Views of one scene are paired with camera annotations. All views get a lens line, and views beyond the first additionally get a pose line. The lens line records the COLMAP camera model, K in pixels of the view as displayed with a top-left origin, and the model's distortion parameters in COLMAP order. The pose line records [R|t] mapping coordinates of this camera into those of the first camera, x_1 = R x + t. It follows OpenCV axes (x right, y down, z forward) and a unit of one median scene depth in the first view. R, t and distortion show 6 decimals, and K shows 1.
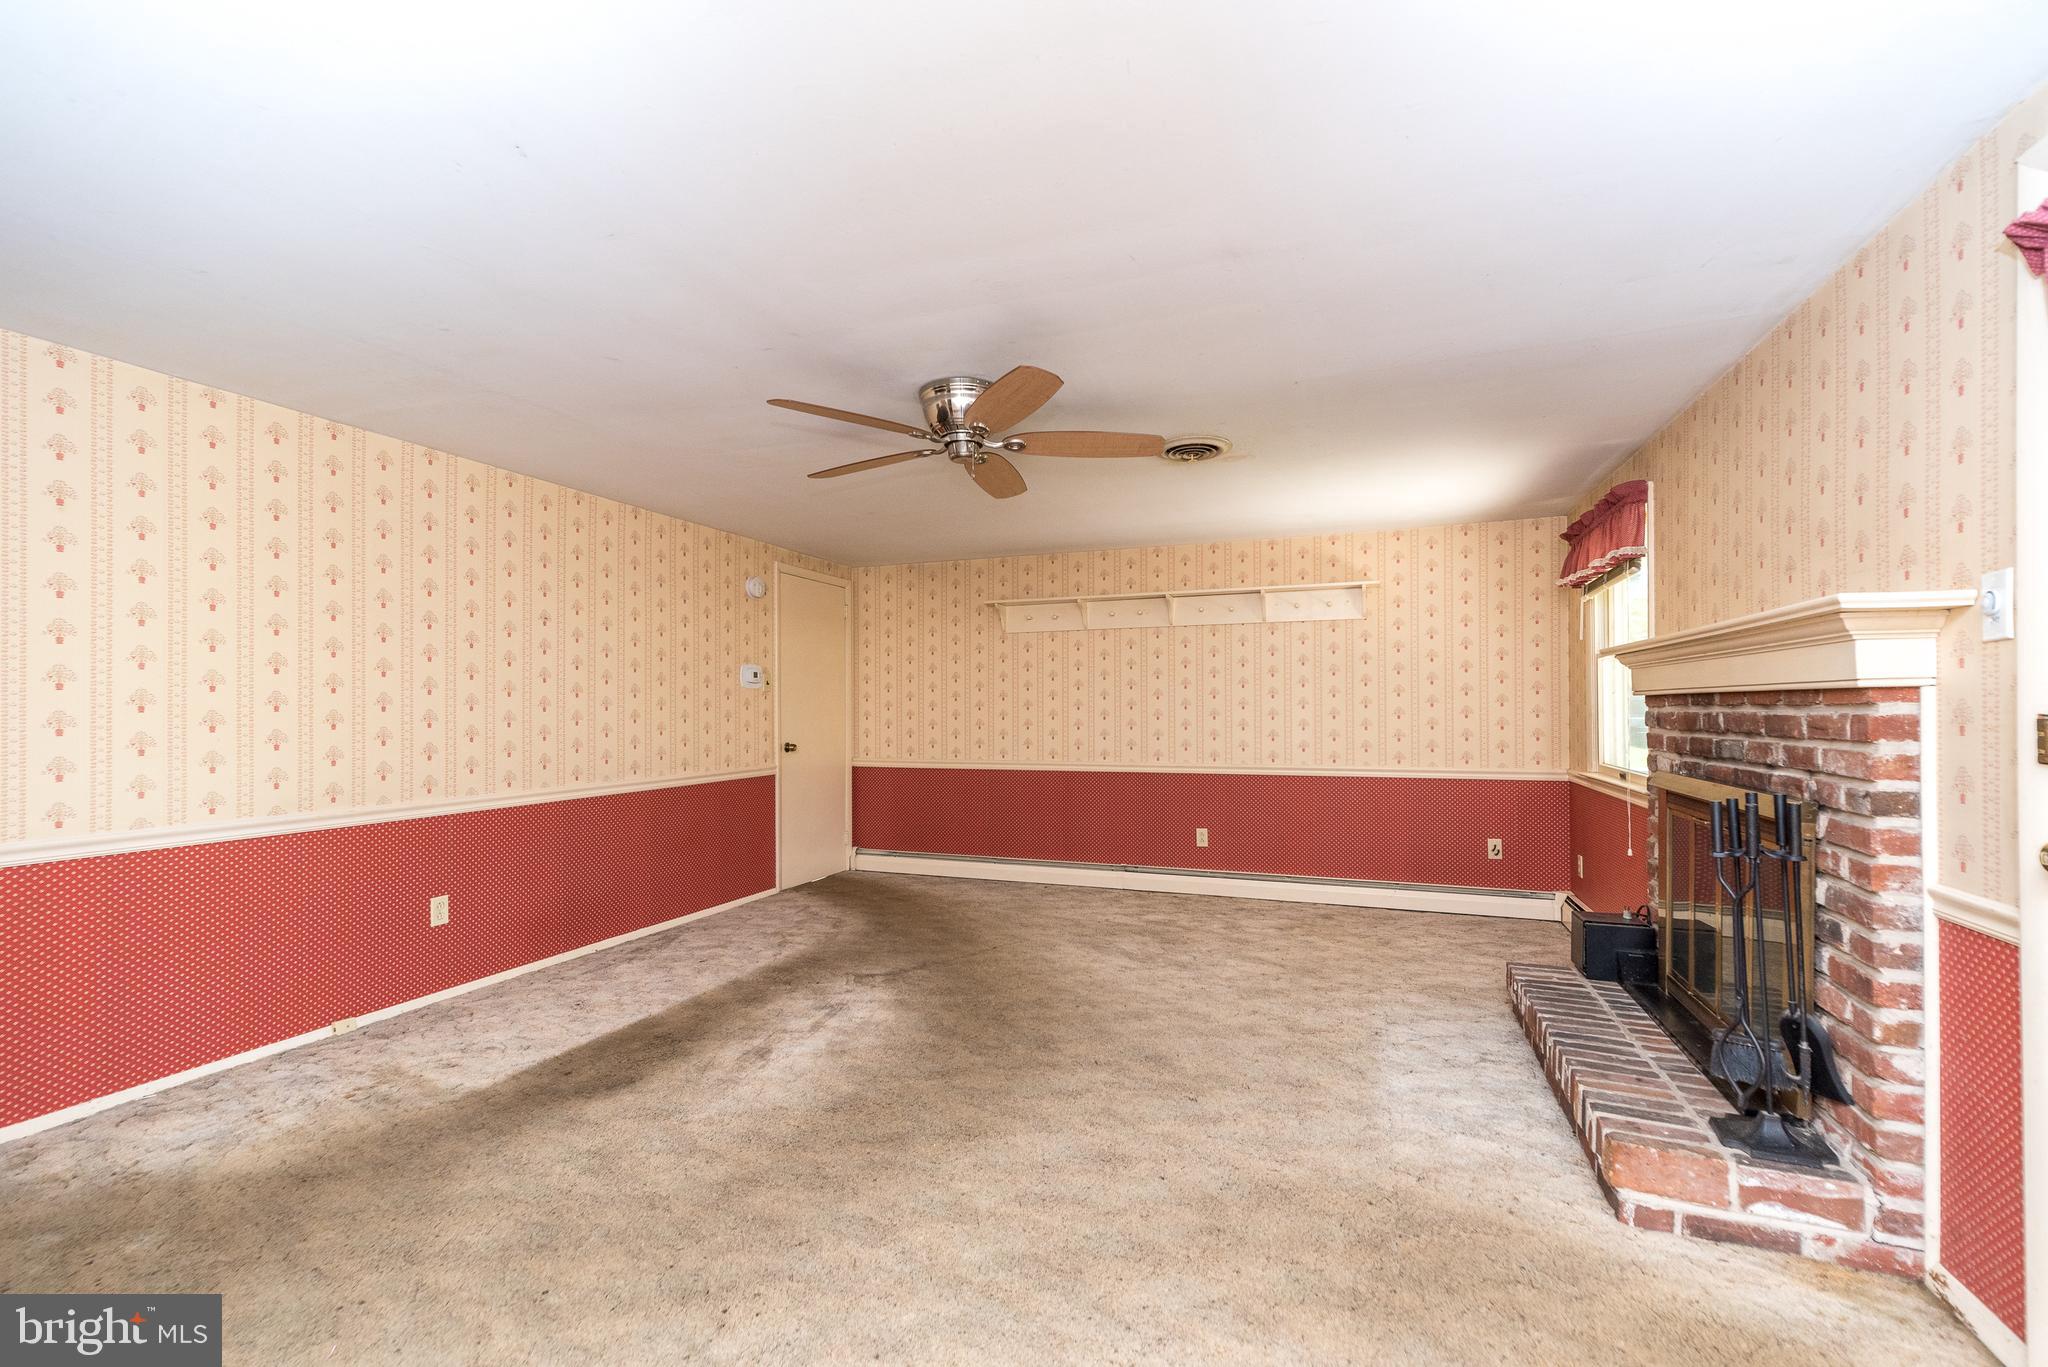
lens RADIAL K [[909.8, 0, 1026.0], [0, 909.8, 700.8], [0, 0, 1]] dist [0.003790, 0.001683]
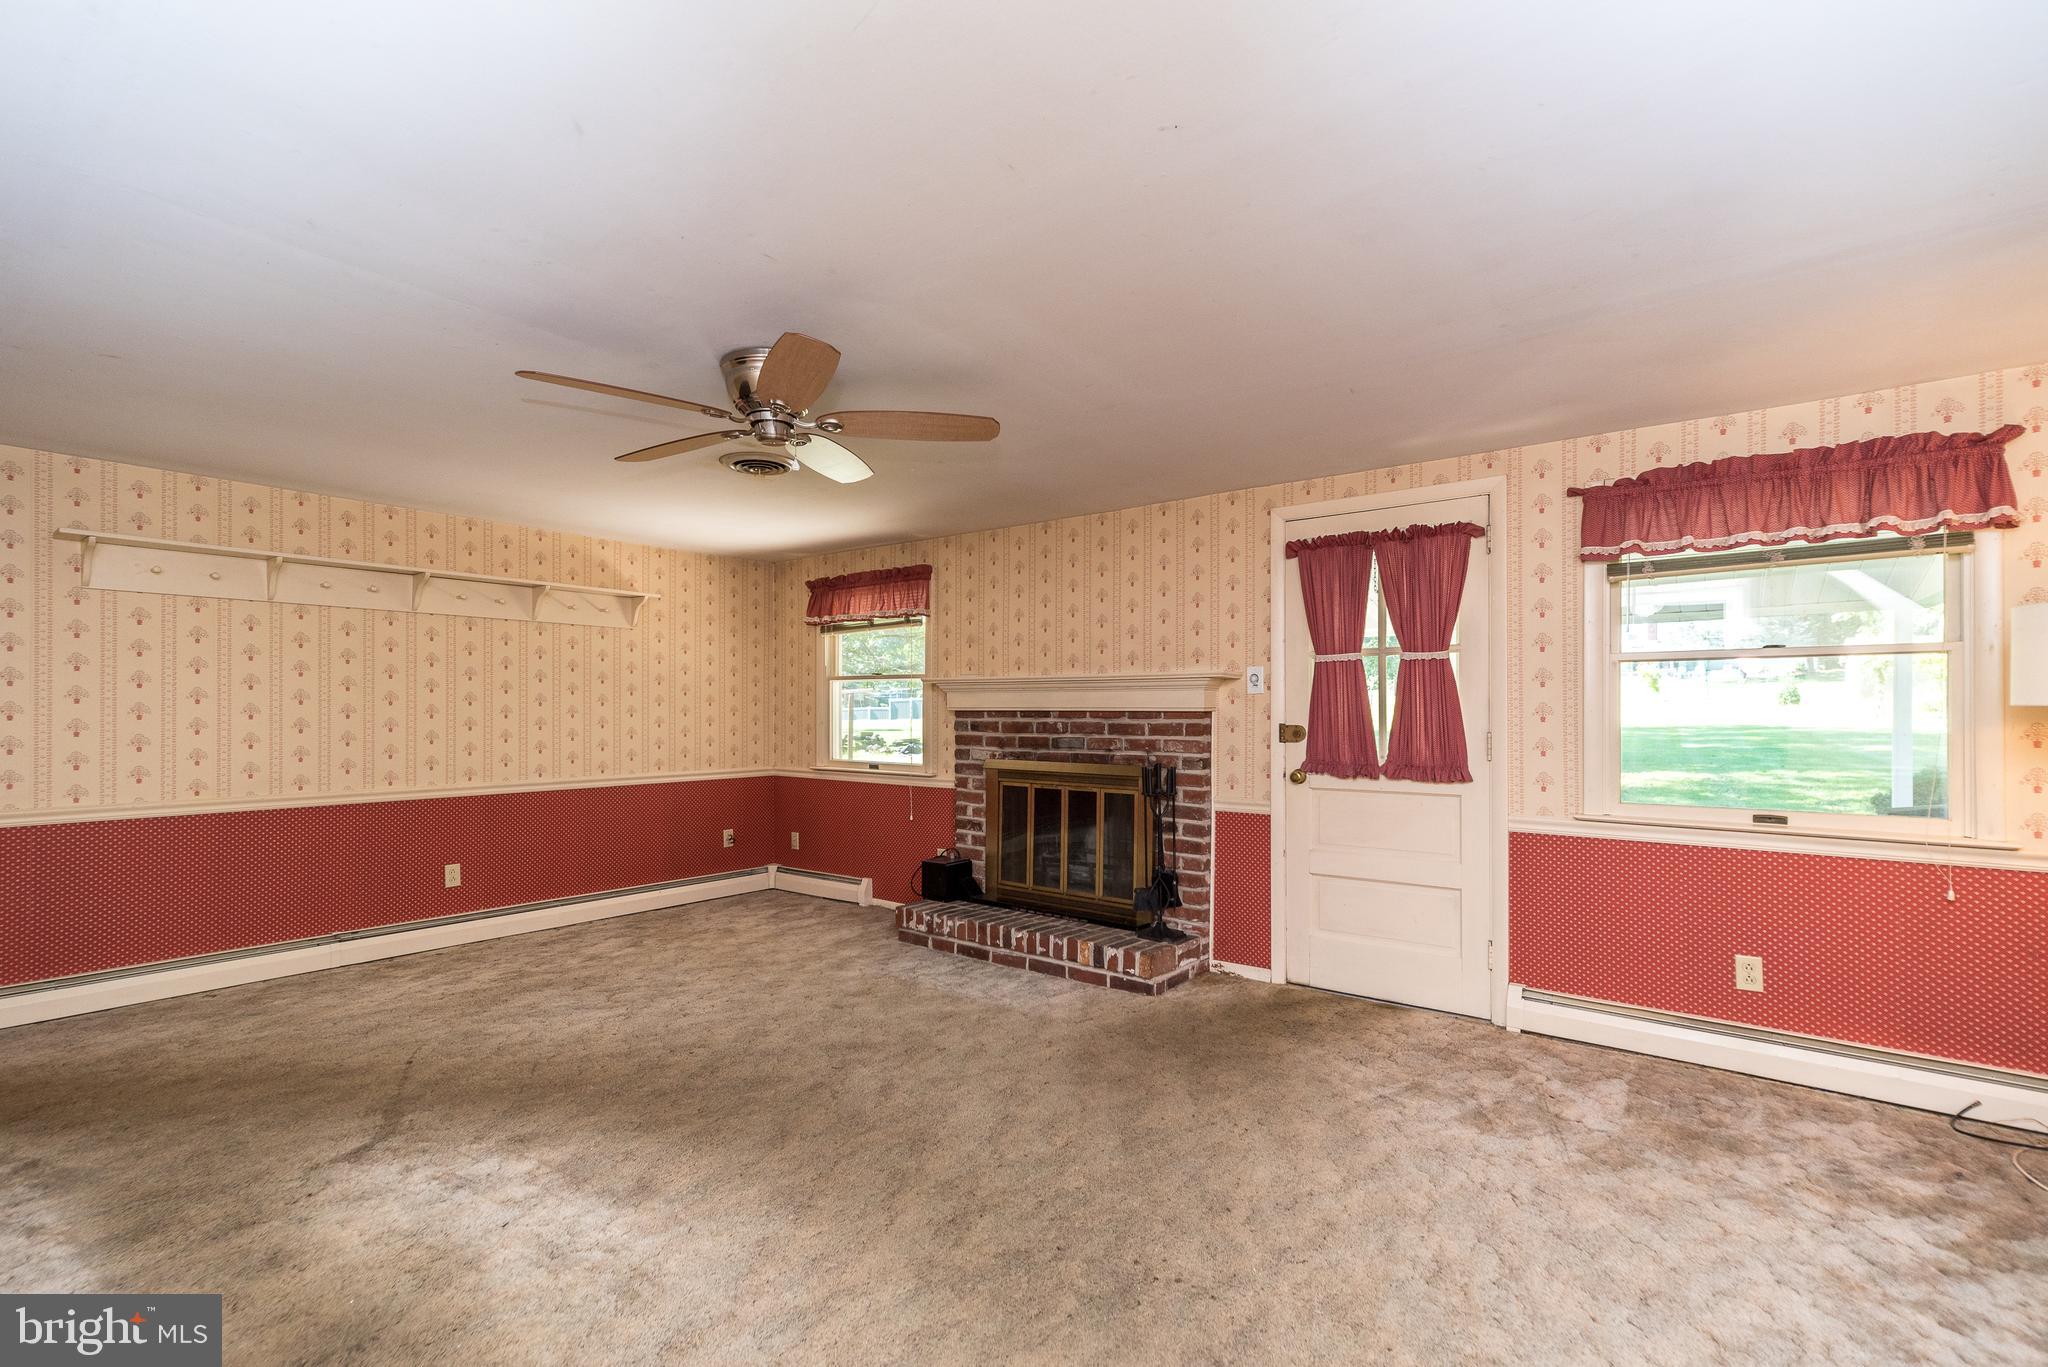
lens RADIAL K [[909.8, 0, 1052.3], [0, 909.8, 701.6], [0, 0, 1]] dist [0.003790, 0.001683]
pose [[0.268134, 0.016204, 0.963245, -0.613587], [-0.012119, 0.999836, -0.013446, -0.001559], [-0.963305, -0.008068, 0.268287, 0.359228]]
